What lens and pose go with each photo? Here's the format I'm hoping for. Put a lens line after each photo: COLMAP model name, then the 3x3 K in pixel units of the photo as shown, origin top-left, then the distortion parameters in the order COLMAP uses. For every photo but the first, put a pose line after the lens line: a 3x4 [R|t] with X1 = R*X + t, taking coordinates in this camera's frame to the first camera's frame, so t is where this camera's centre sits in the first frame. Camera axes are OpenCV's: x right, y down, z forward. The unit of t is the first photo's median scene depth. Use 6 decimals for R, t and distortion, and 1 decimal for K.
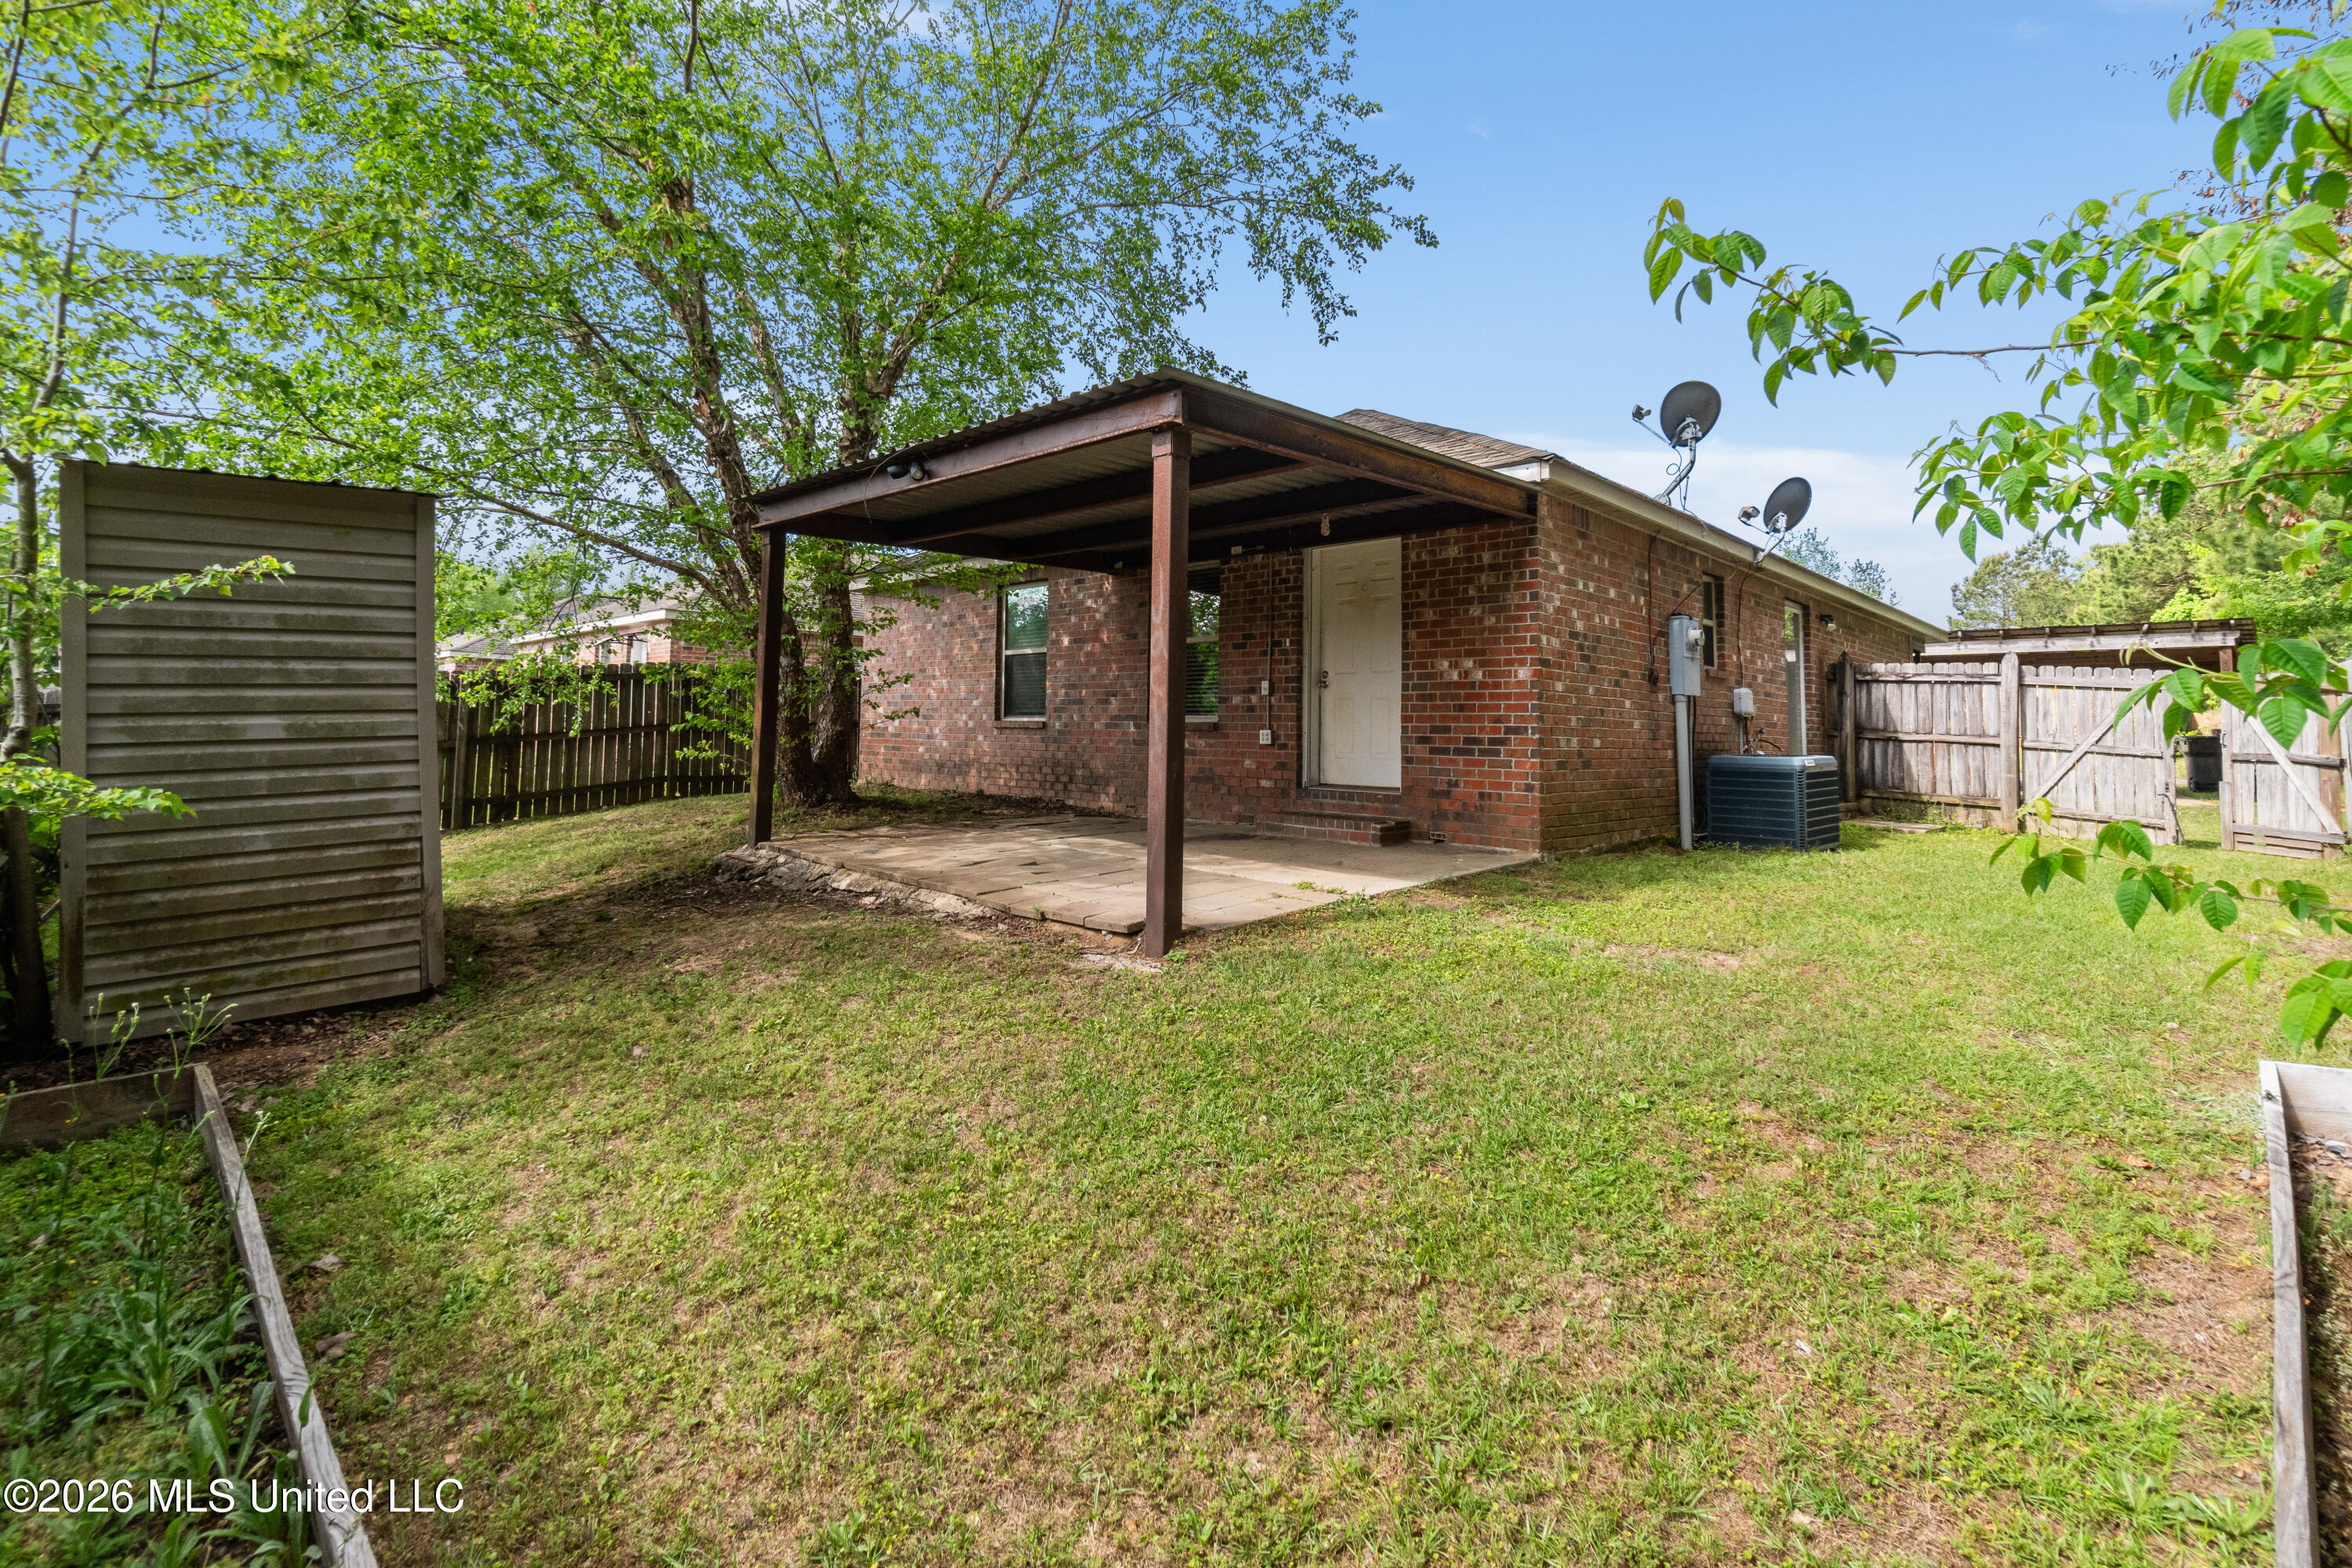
lens RADIAL K [[1041.1, 0, 1188.6], [0, 1041.1, 611.5], [0, 0, 1]] dist [-0.000230, 0.000122]
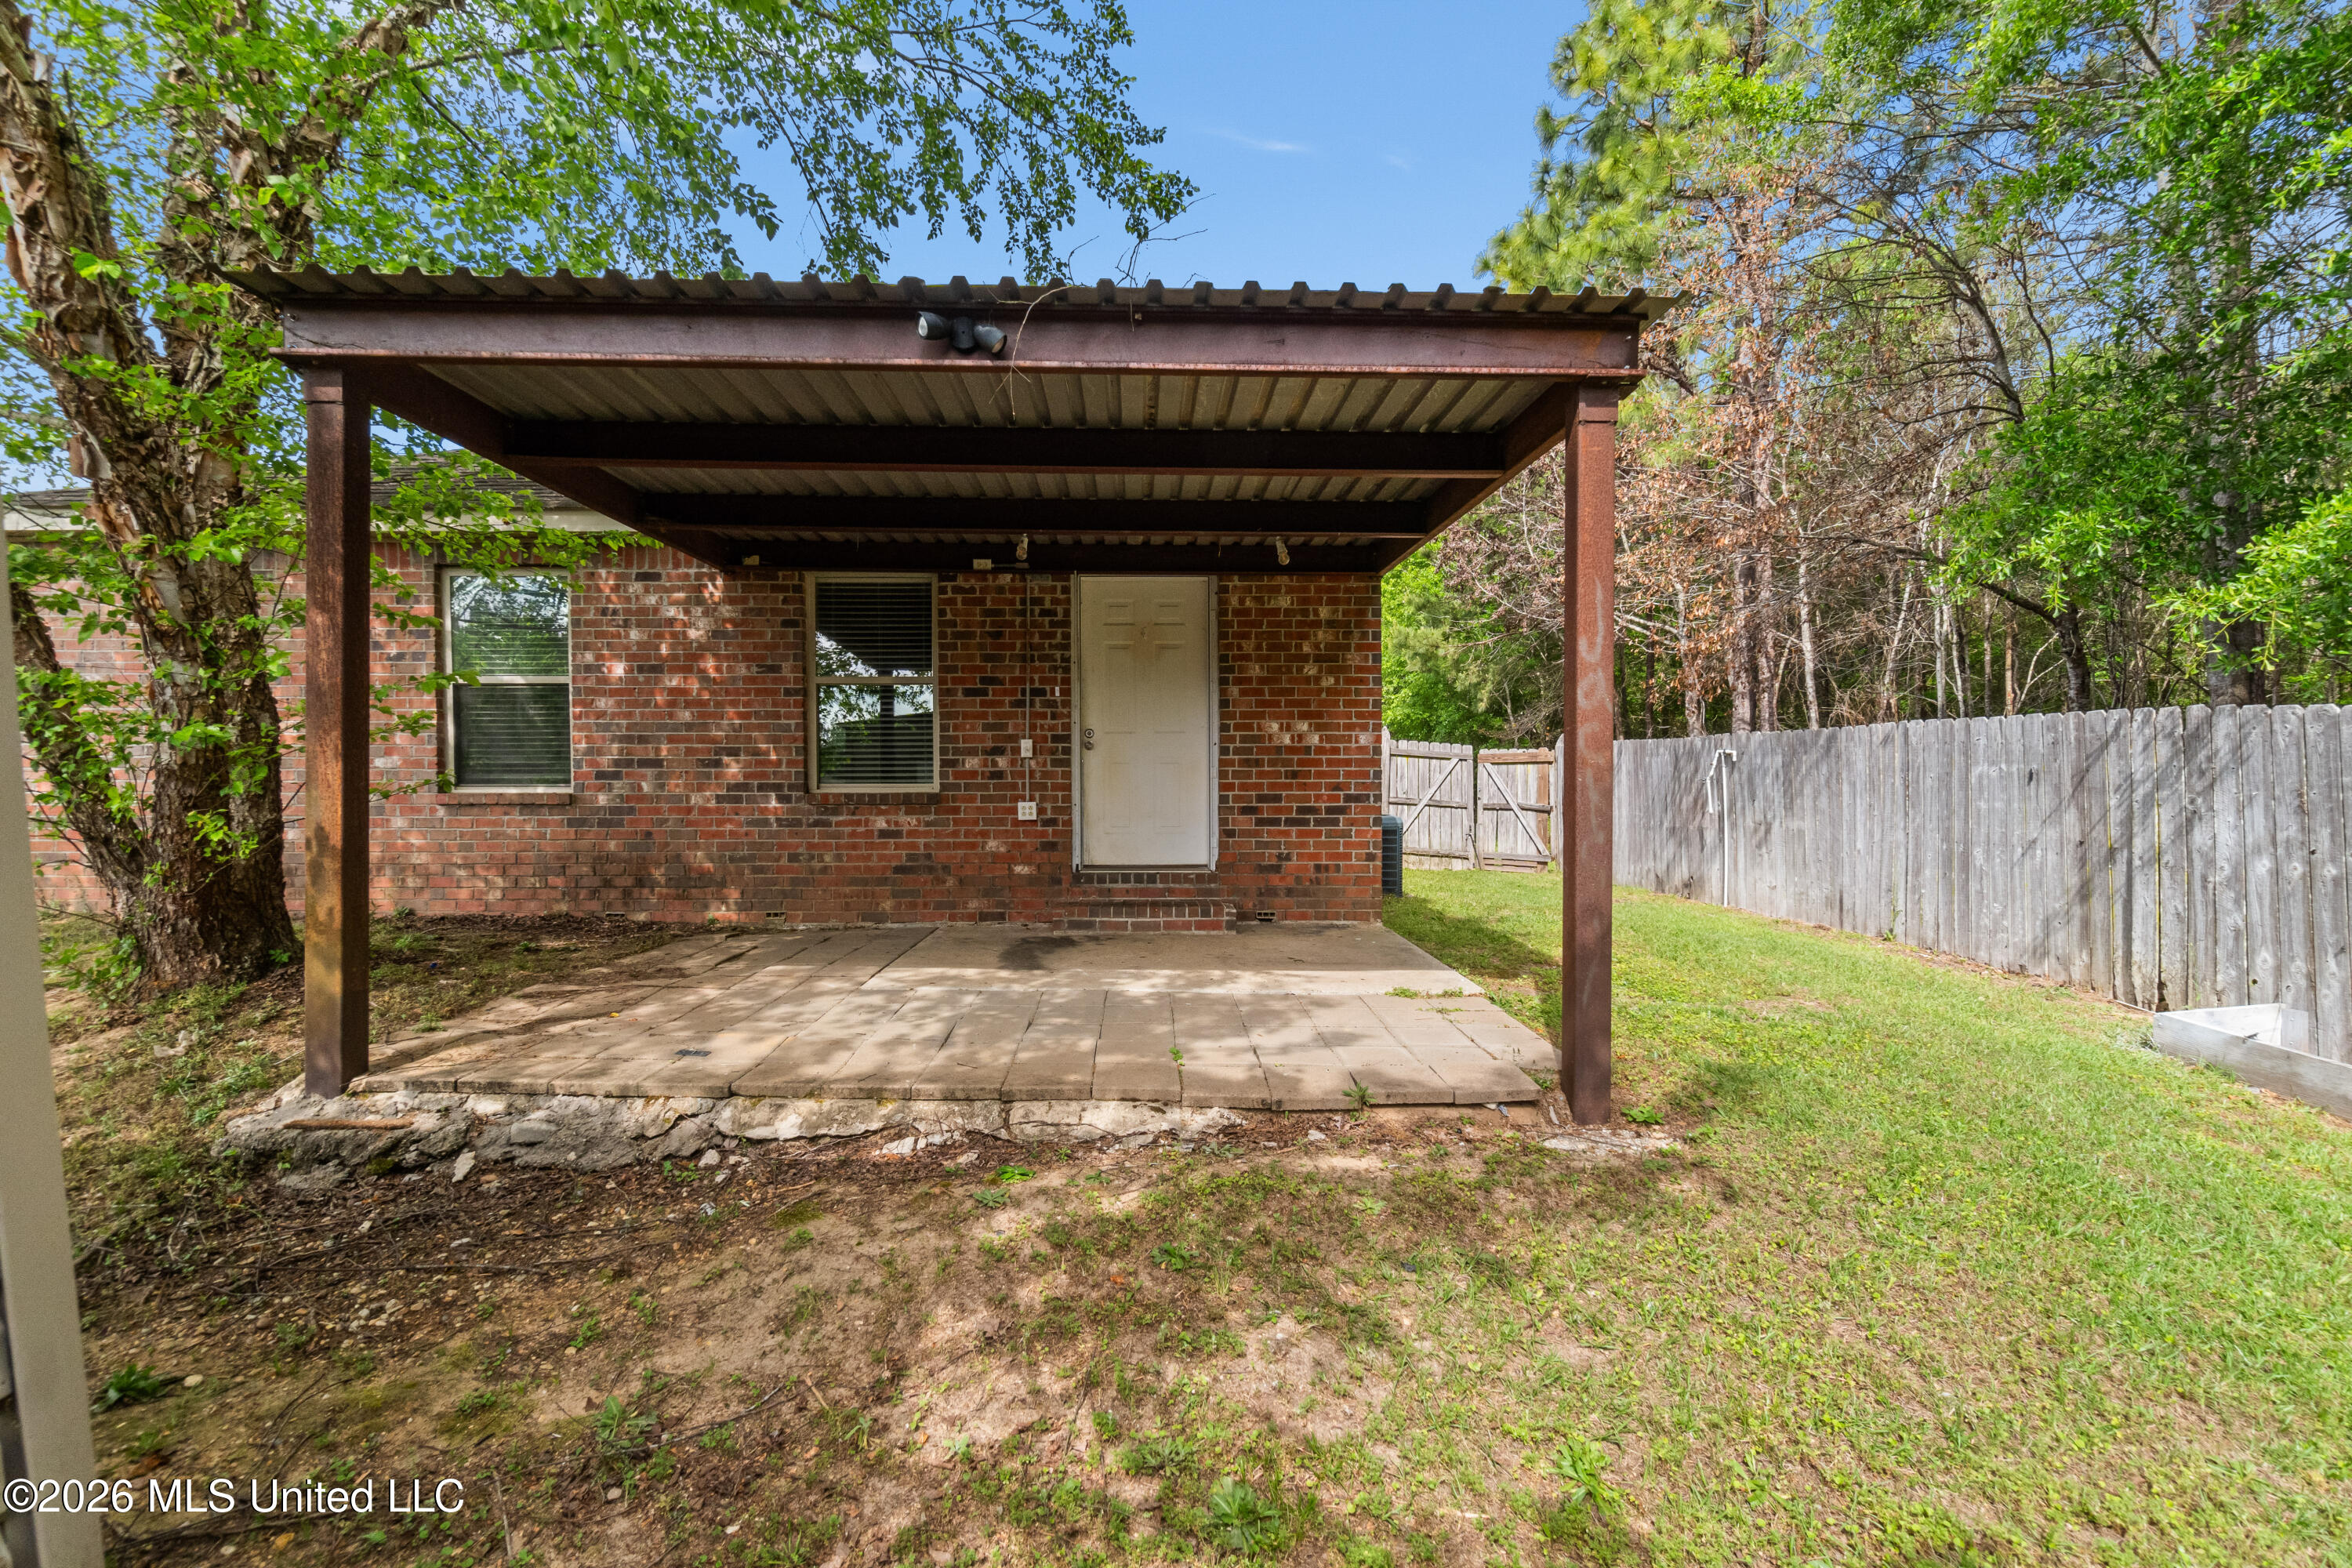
lens RADIAL K [[1035.1, 0, 1146.5], [0, 1035.1, 765.2], [0, 0, 1]] dist [-0.003782, 0.000593]
pose [[0.705241, 0.004731, 0.708952, -0.431012], [-0.068282, 0.995782, 0.061280, 0.034003], [-0.705672, -0.091626, 0.702589, 0.411146]]
